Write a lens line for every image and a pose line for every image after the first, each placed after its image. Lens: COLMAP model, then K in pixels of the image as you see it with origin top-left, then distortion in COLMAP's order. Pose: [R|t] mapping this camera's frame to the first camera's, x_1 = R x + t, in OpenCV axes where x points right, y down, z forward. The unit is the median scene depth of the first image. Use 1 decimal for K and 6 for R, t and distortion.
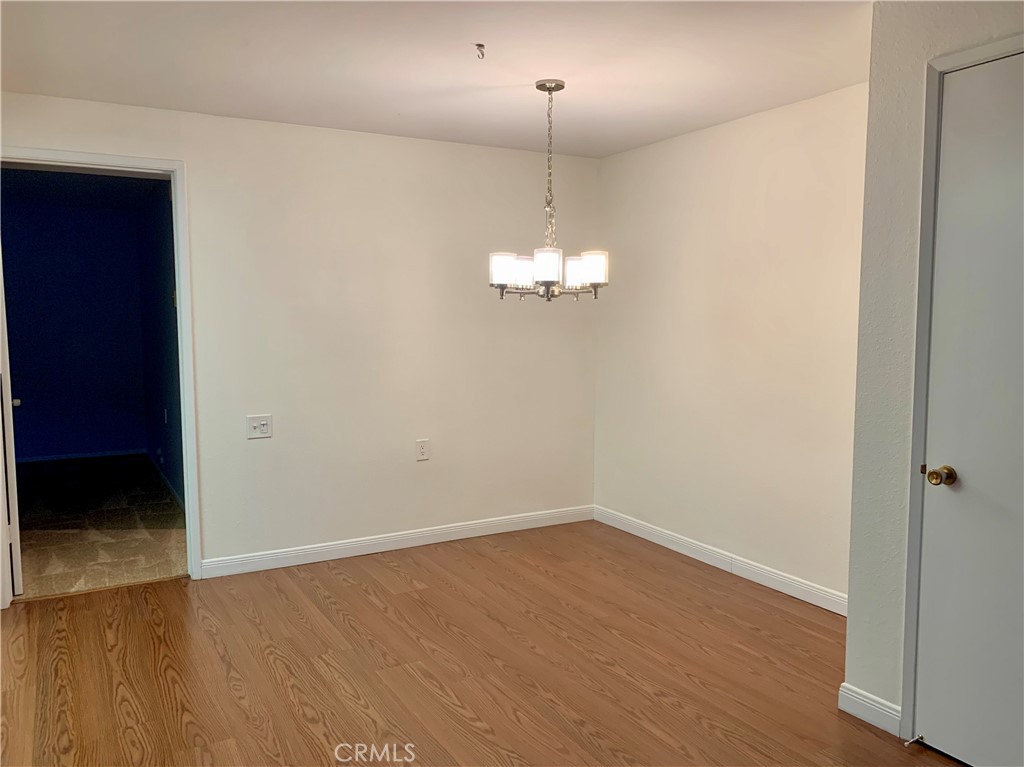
lens RADIAL K [[780.3, 0, 541.9], [0, 780.3, 385.3], [0, 0, 1]] dist [0.006554, 0.000689]
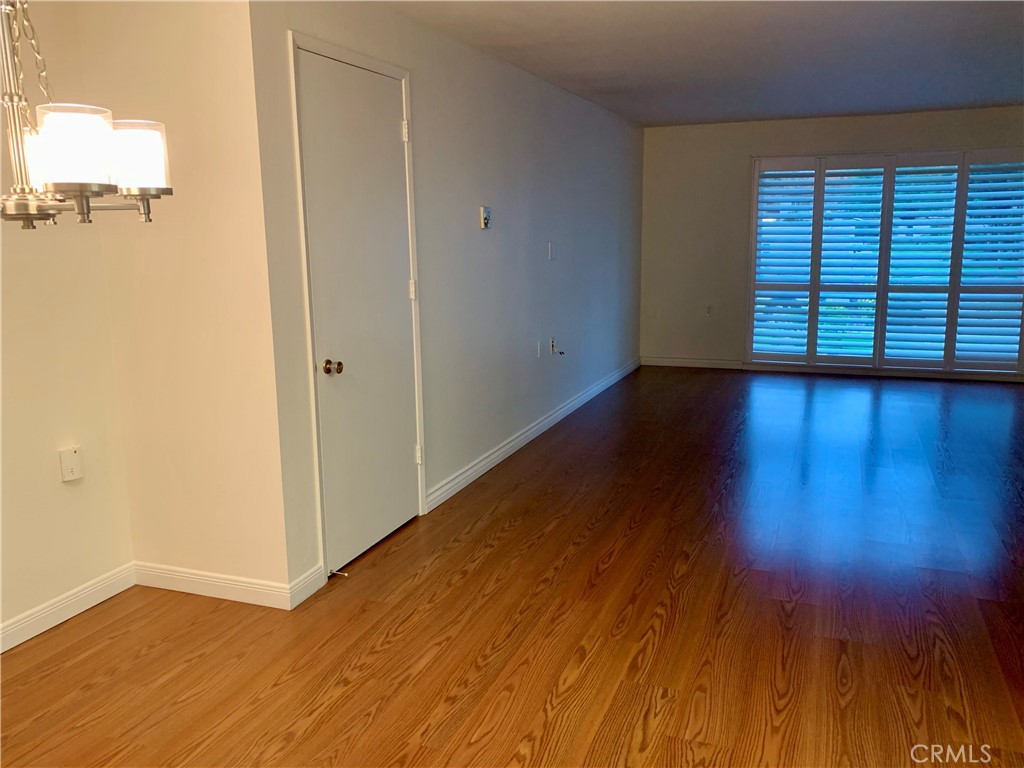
lens RADIAL K [[782.7, 0, 519.8], [0, 782.7, 369.7], [0, 0, 1]] dist [0.033372, -0.053080]
pose [[-0.592222, -0.129924, 0.795231, -0.653834], [0.084760, 0.971395, 0.221828, -0.131276], [-0.801304, 0.198776, -0.564269, 1.335956]]
